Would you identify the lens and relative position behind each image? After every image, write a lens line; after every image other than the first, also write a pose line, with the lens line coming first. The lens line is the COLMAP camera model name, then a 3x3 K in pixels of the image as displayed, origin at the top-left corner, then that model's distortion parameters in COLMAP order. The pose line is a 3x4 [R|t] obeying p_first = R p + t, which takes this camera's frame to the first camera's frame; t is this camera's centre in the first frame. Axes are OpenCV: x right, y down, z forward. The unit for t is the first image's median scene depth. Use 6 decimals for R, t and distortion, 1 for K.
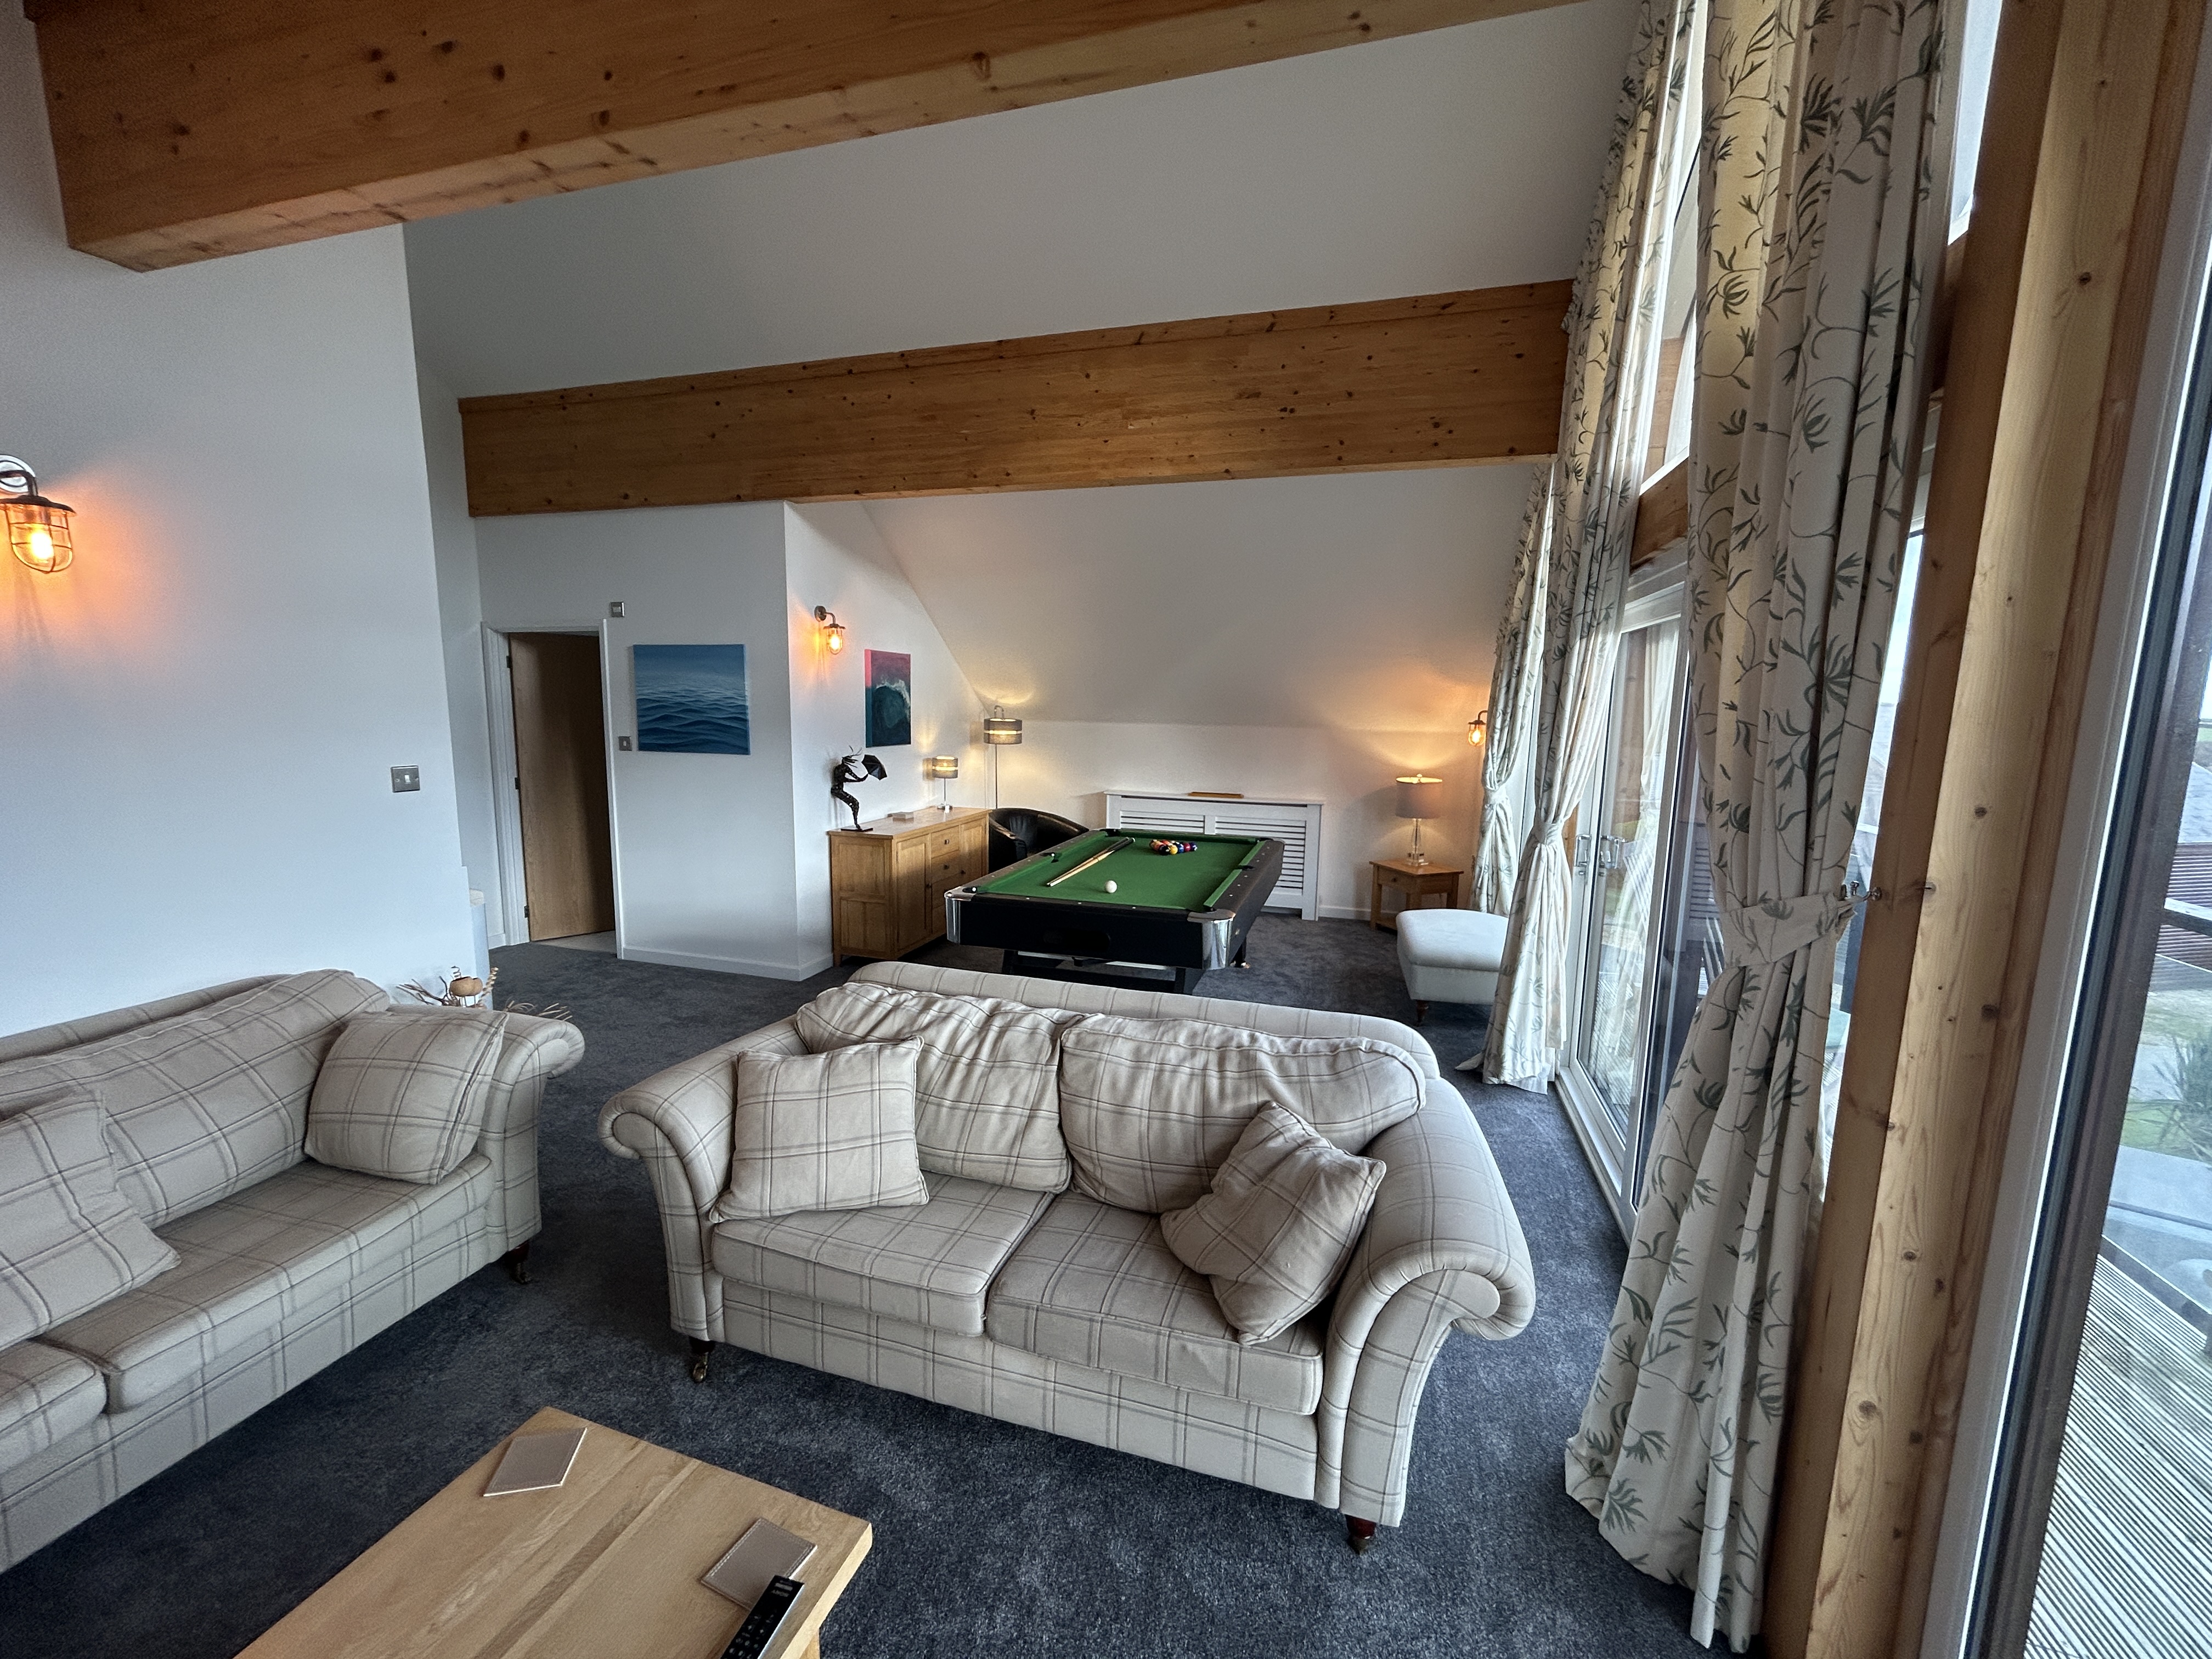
lens RADIAL K [[895.8, 0, 1106.0], [0, 895.8, 829.5], [0, 0, 1]] dist [0.000505, 0.000029]
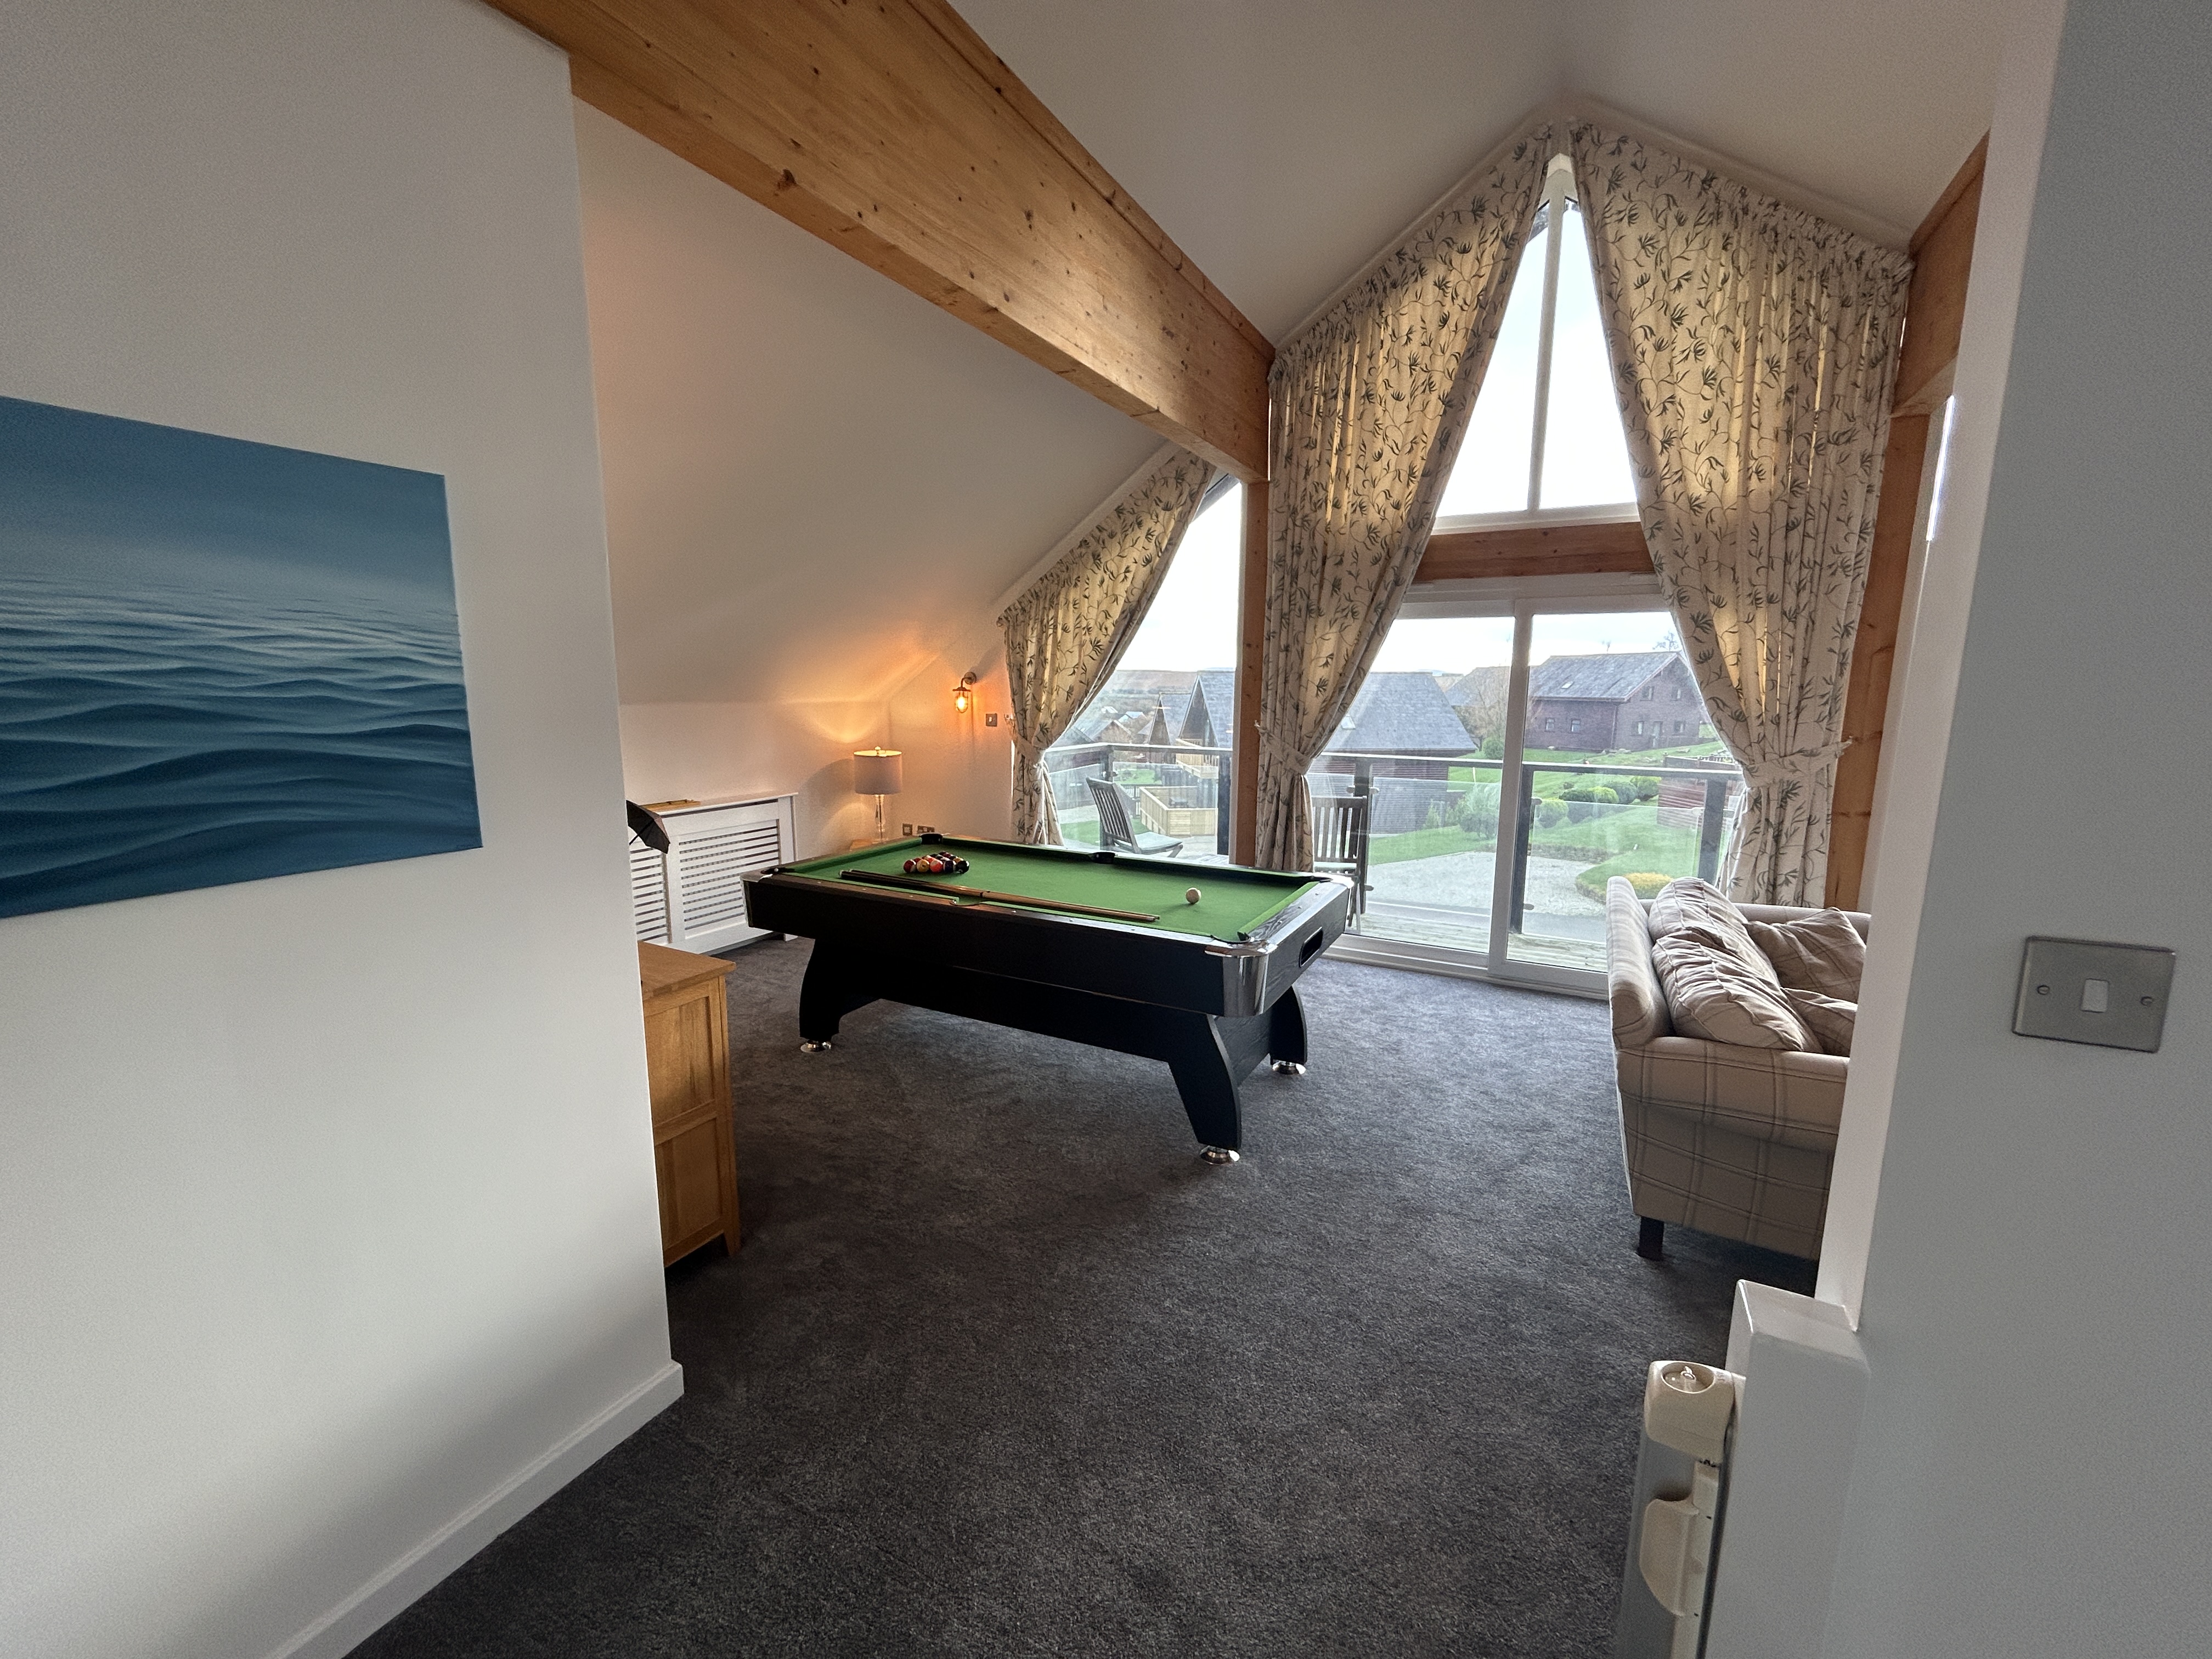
lens RADIAL K [[895.8, 0, 1106.0], [0, 895.8, 829.5], [0, 0, 1]] dist [0.000505, 0.000029]
pose [[0.196668, -0.174802, 0.964762, -0.642392], [0.134856, 0.979450, 0.149973, -0.105420], [-0.971152, 0.100609, 0.216200, 0.718890]]
